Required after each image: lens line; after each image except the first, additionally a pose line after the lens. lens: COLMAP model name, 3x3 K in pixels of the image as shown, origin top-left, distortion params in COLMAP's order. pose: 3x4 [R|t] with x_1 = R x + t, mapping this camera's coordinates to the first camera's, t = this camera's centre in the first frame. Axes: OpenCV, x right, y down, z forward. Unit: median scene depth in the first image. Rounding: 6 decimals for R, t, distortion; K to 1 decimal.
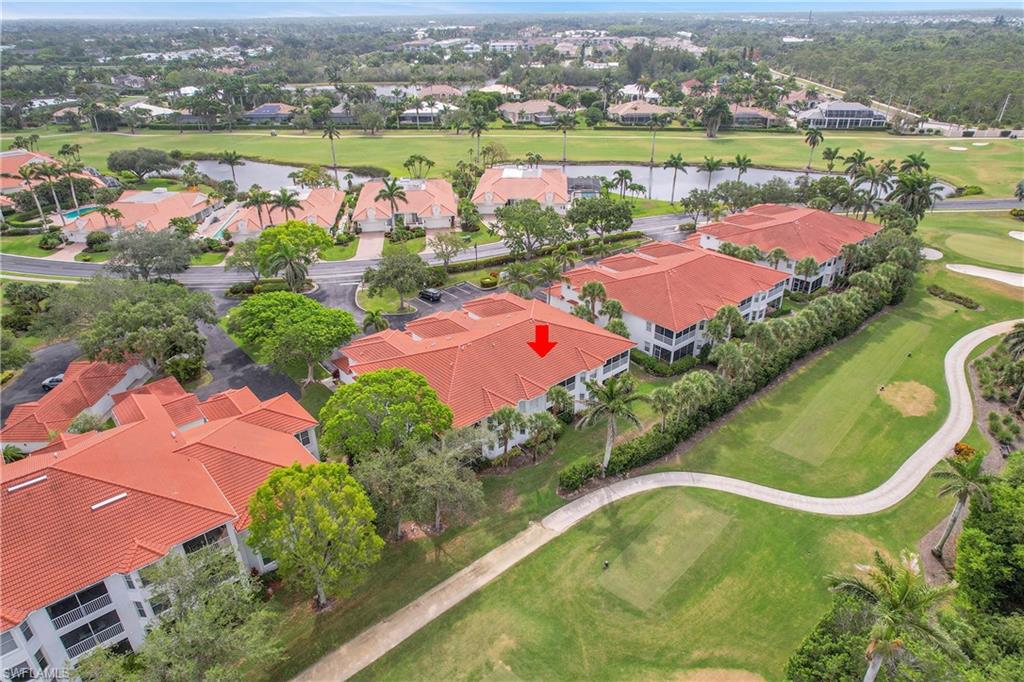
lens RADIAL K [[639.9, 0, 513.5], [0, 639.9, 343.1], [0, 0, 1]] dist [-0.038102, 0.016804]
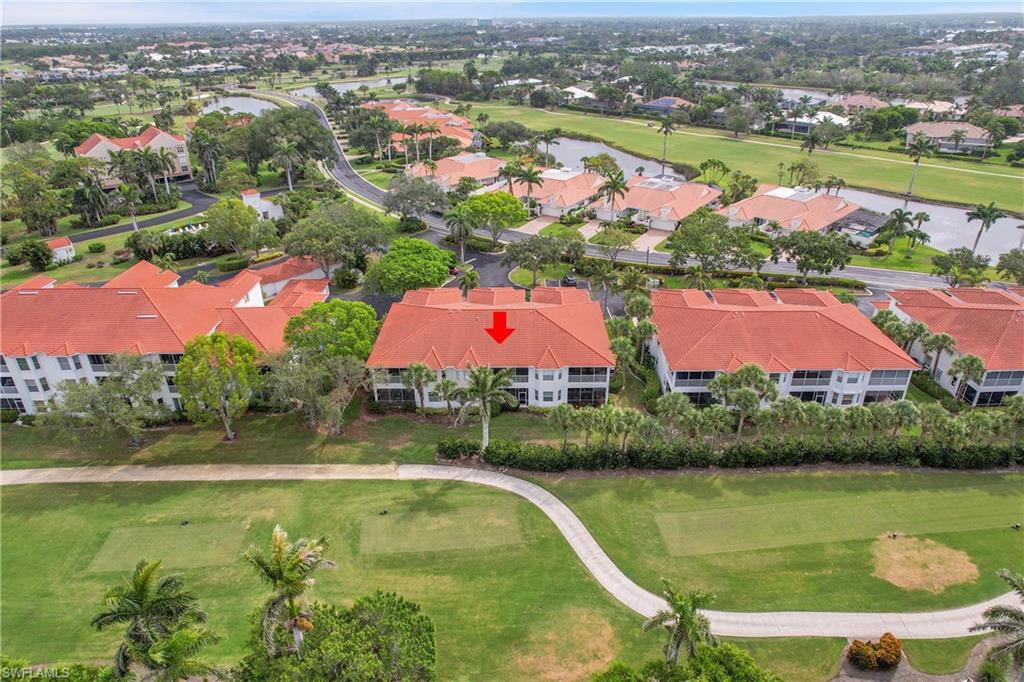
lens RADIAL K [[639.9, 0, 510.8], [0, 639.9, 339.9], [0, 0, 1]] dist [-0.038102, 0.016804]
pose [[0.752958, 0.302605, -0.584367, 0.373059], [-0.303785, 0.947557, 0.099249, -0.048933], [0.583754, 0.102791, 0.805398, 0.086133]]
